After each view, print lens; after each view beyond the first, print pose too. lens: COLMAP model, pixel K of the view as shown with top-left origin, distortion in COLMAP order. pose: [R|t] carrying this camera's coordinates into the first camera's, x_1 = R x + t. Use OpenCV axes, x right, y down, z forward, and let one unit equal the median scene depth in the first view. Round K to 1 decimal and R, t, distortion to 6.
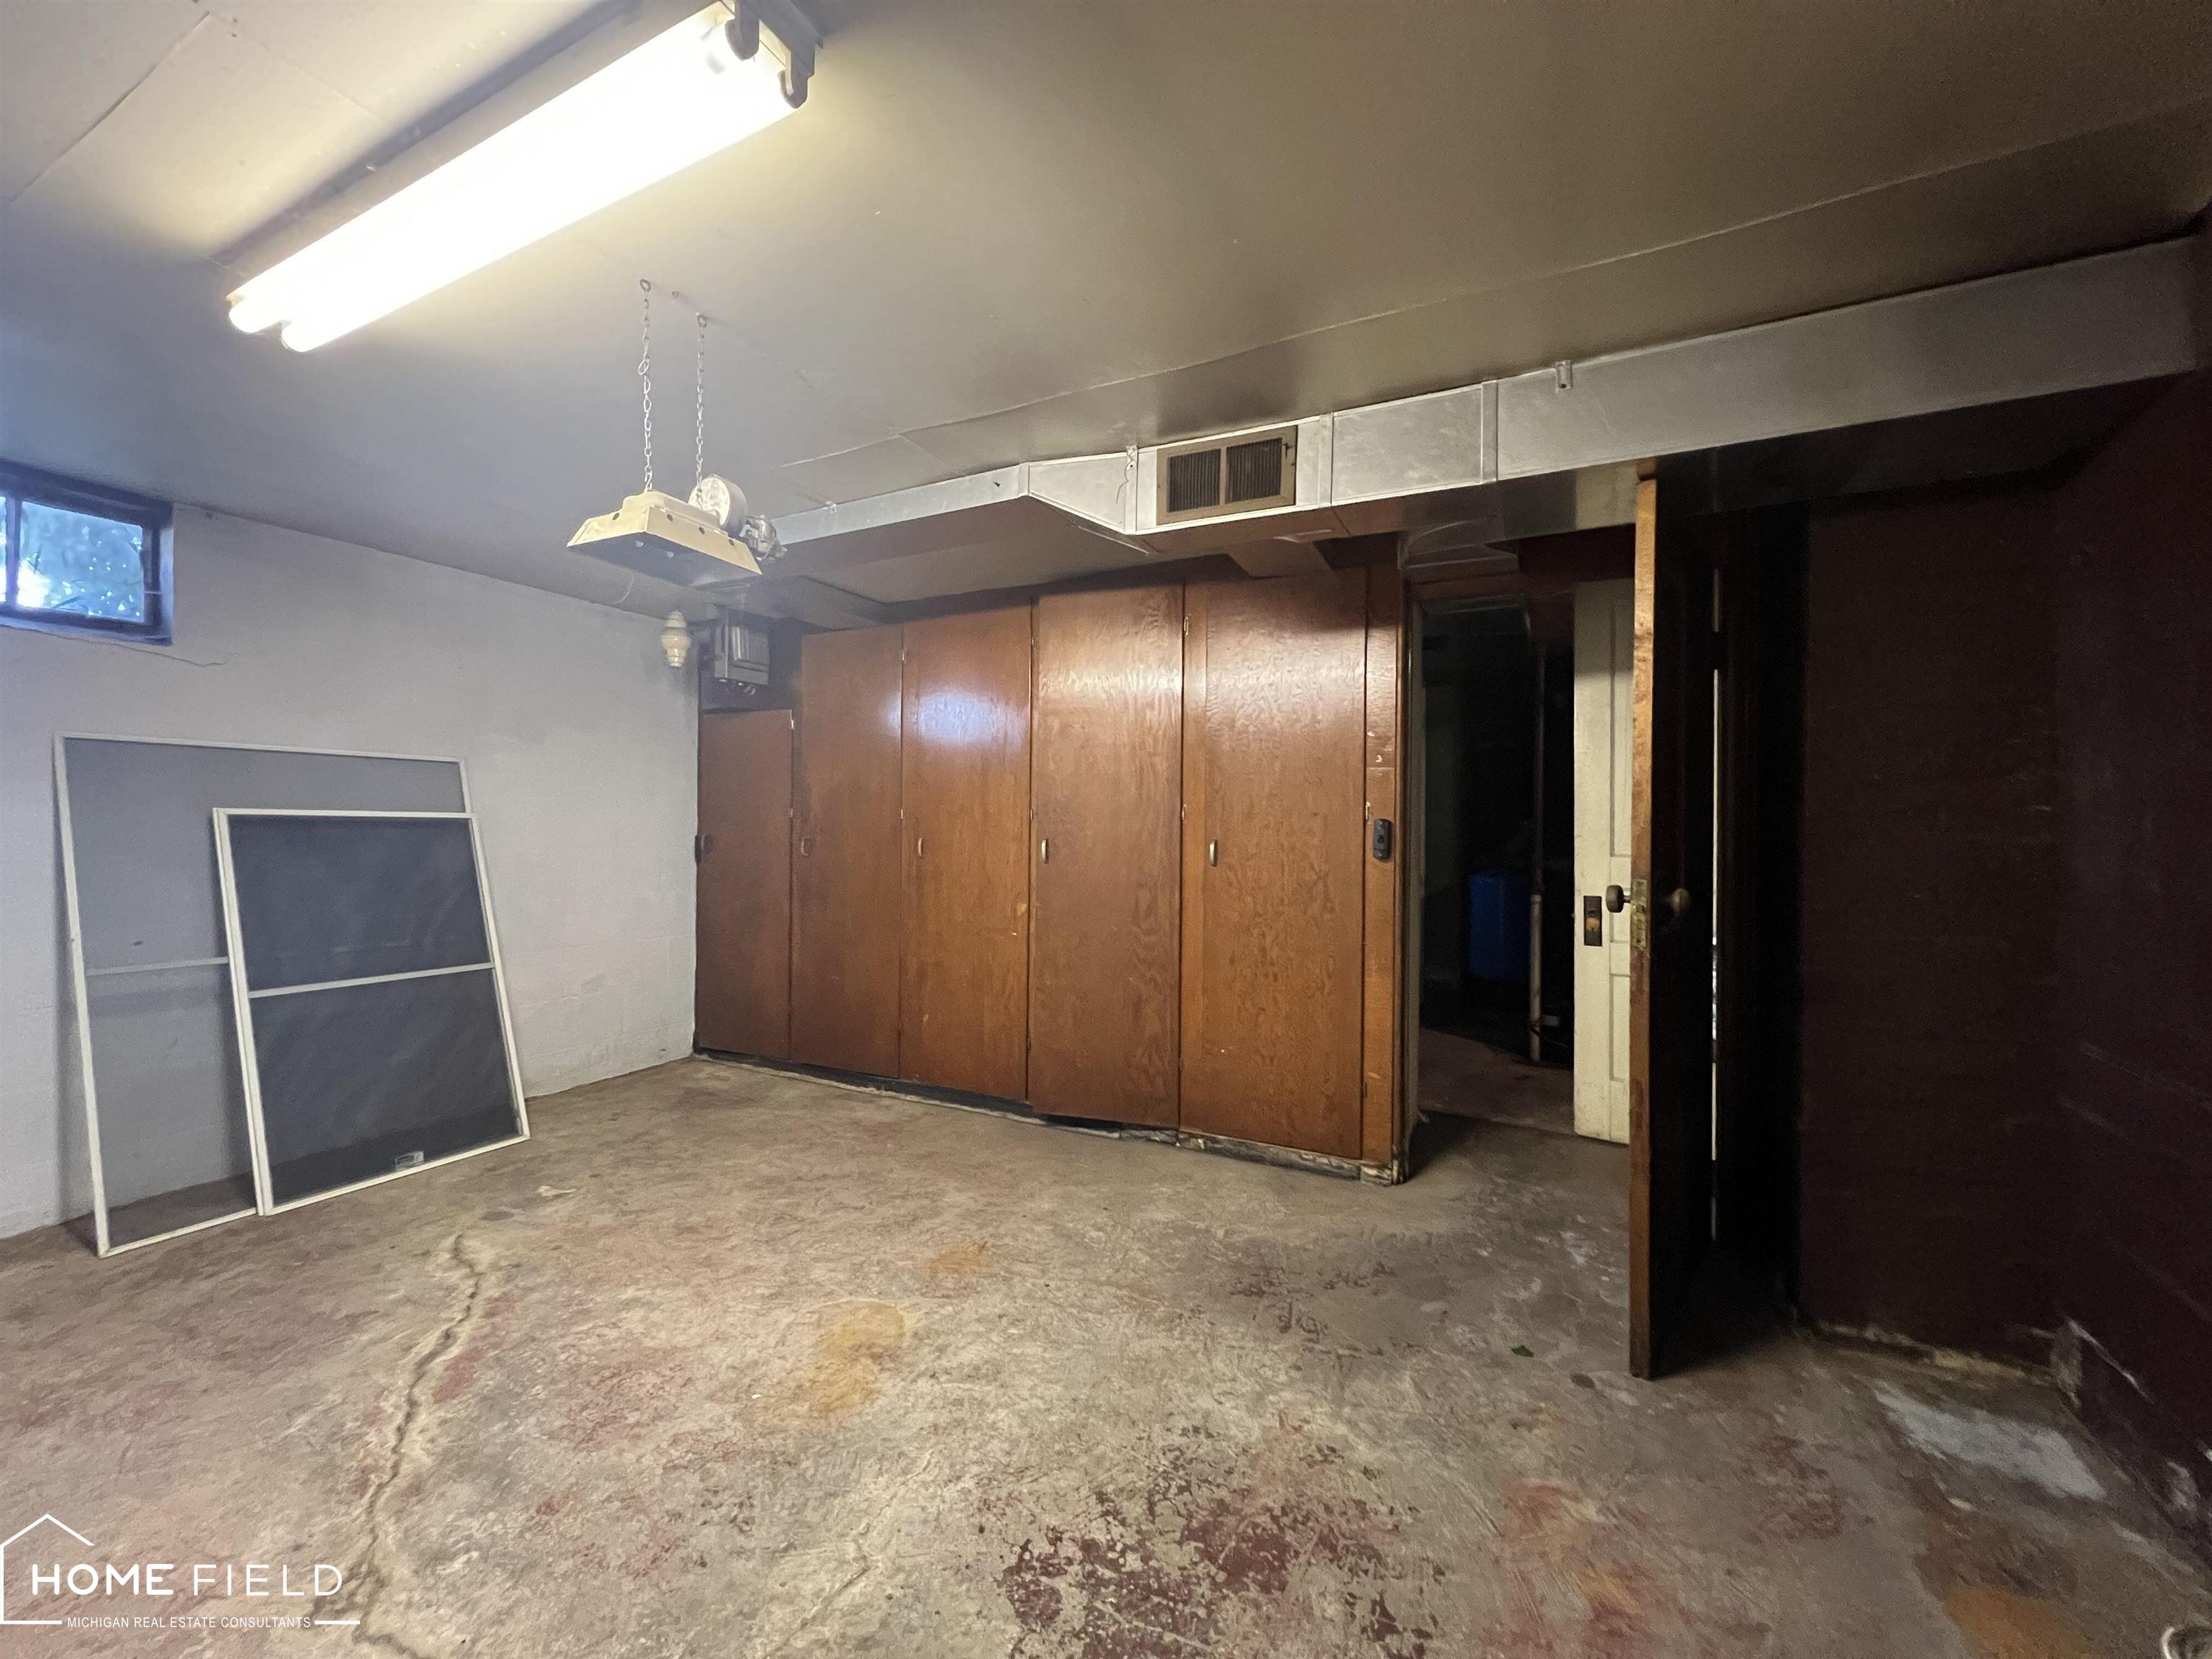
lens RADIAL K [[885.0, 0, 1103.5], [0, 885.0, 823.2], [0, 0, 1]] dist [-0.002298, 0.000518]
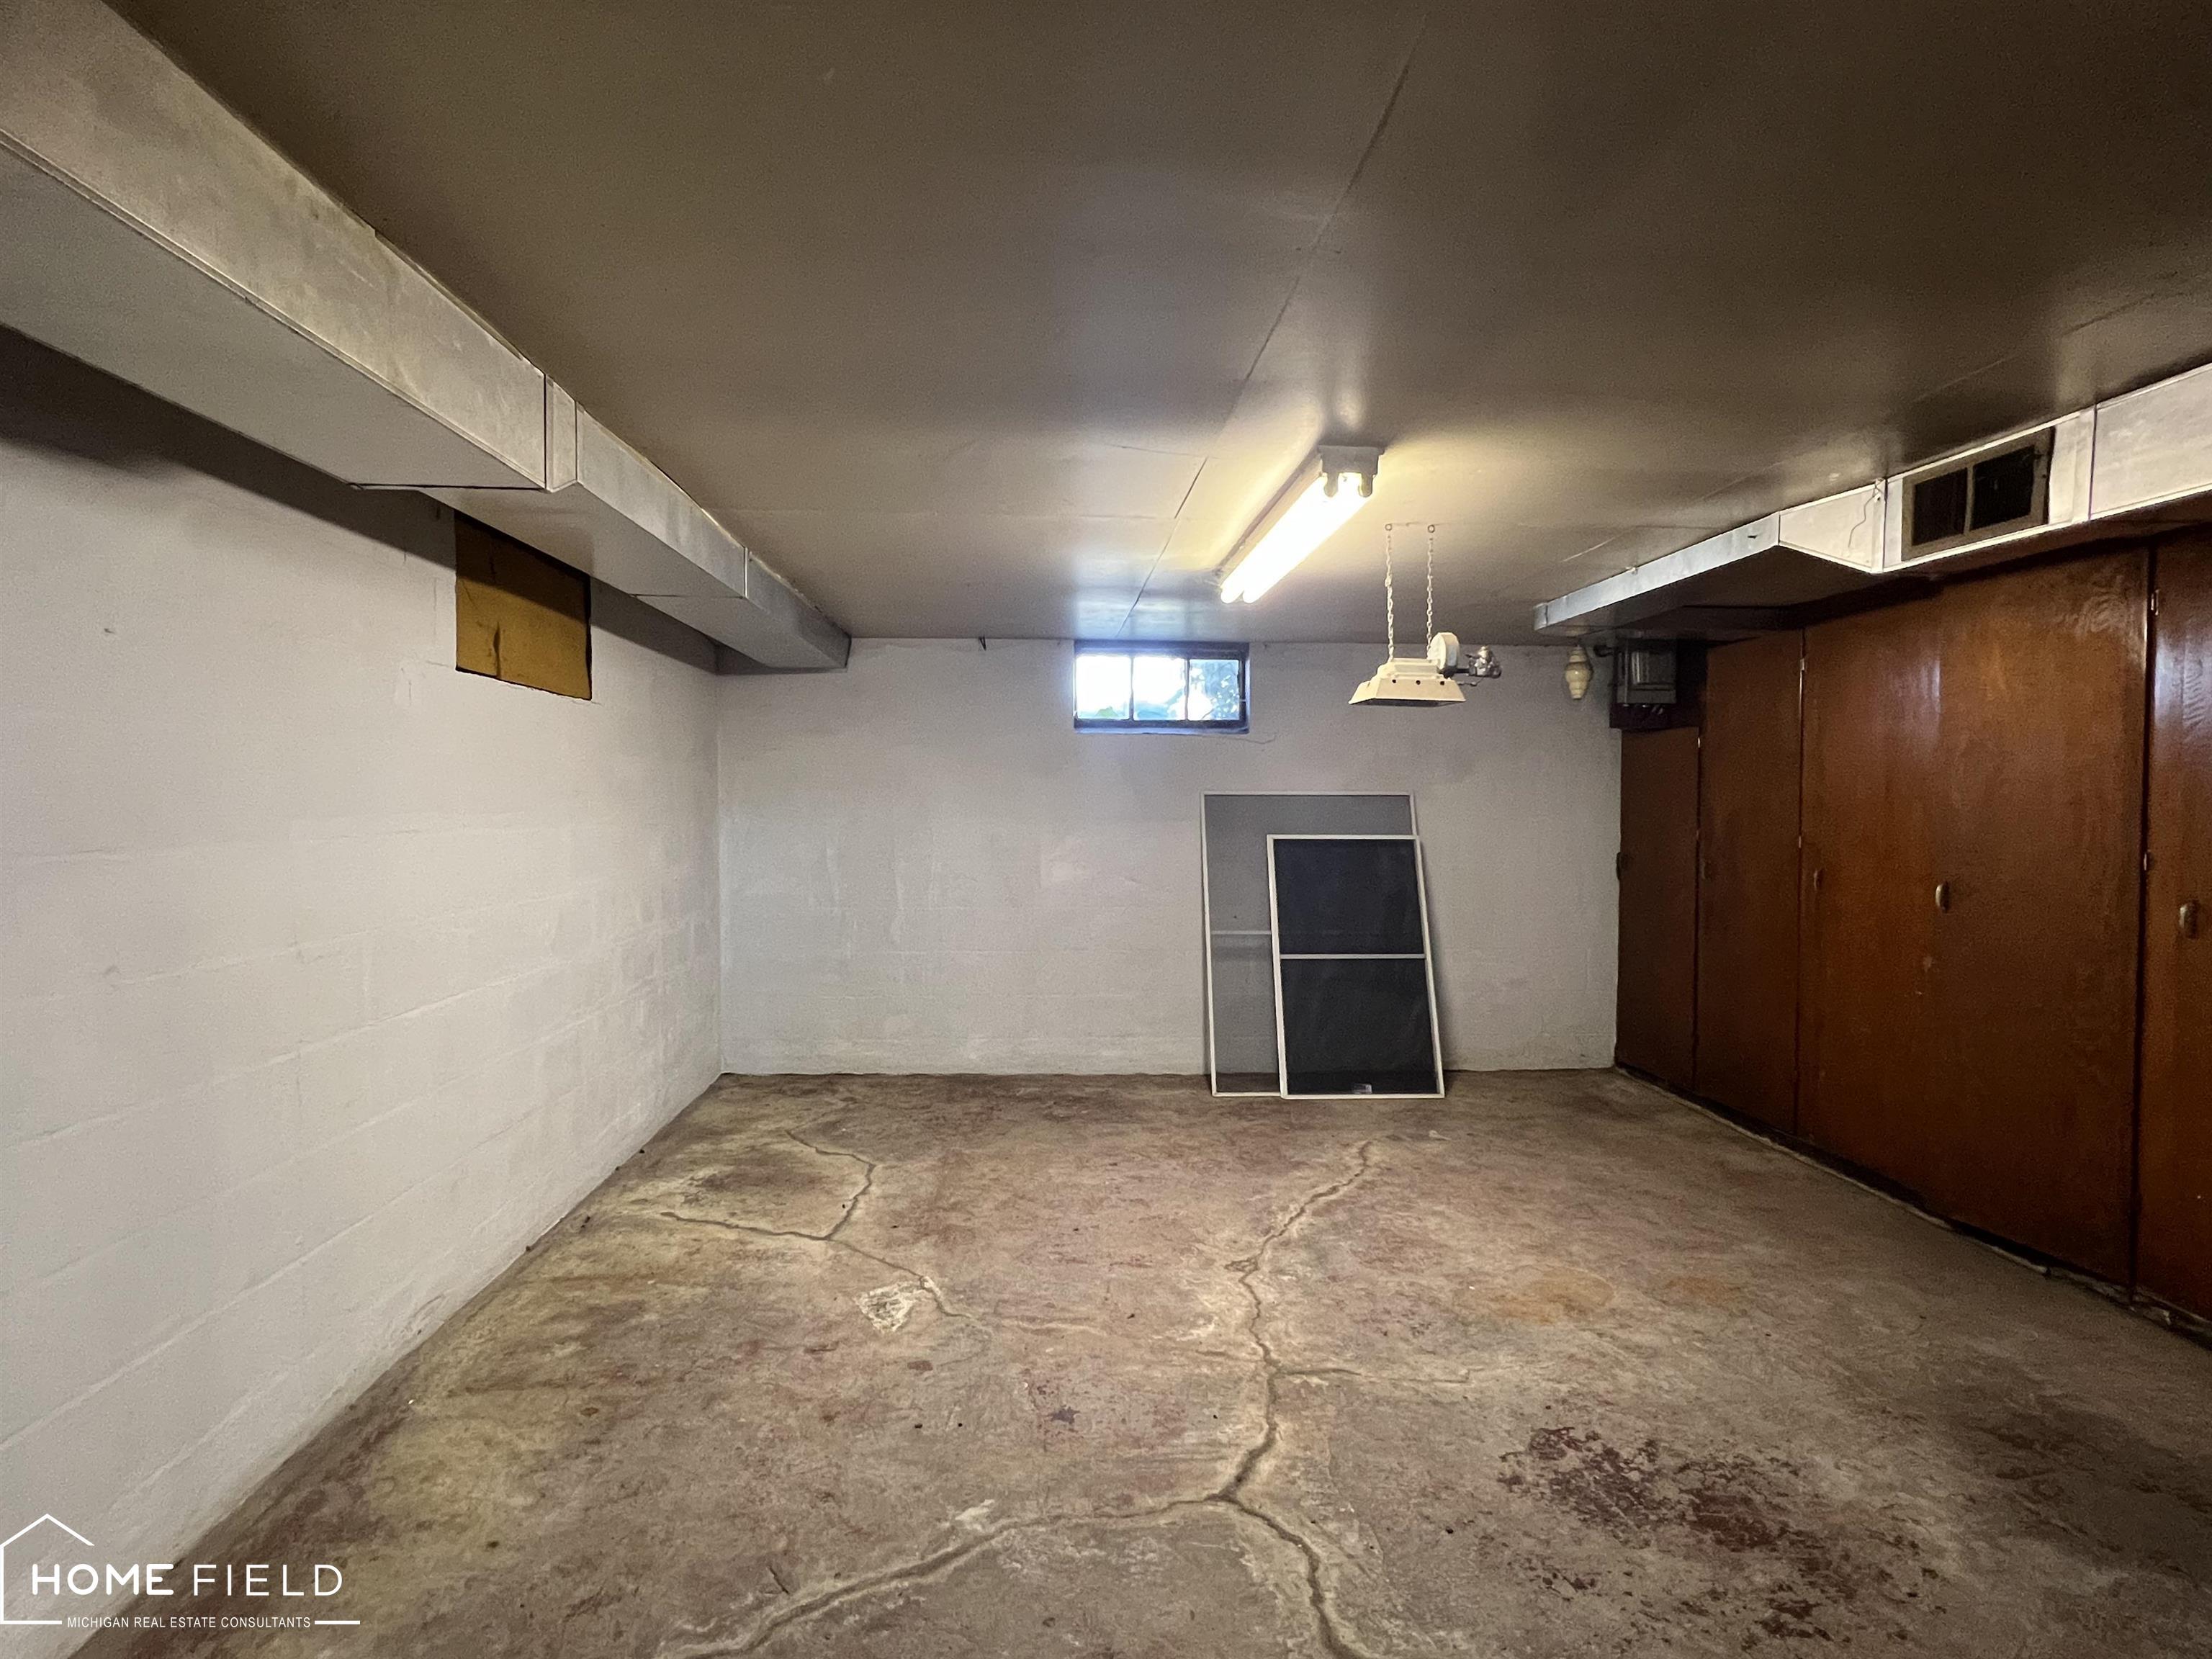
lens RADIAL K [[1090.0, 0, 1105.8], [0, 1090.0, 833.8], [0, 0, 1]] dist [0.000630, -0.000350]
pose [[0.513073, 0.022309, -0.858055, 0.575820], [0.005644, 0.999553, 0.029363, -0.088978], [0.858326, -0.019908, 0.512718, -0.269278]]
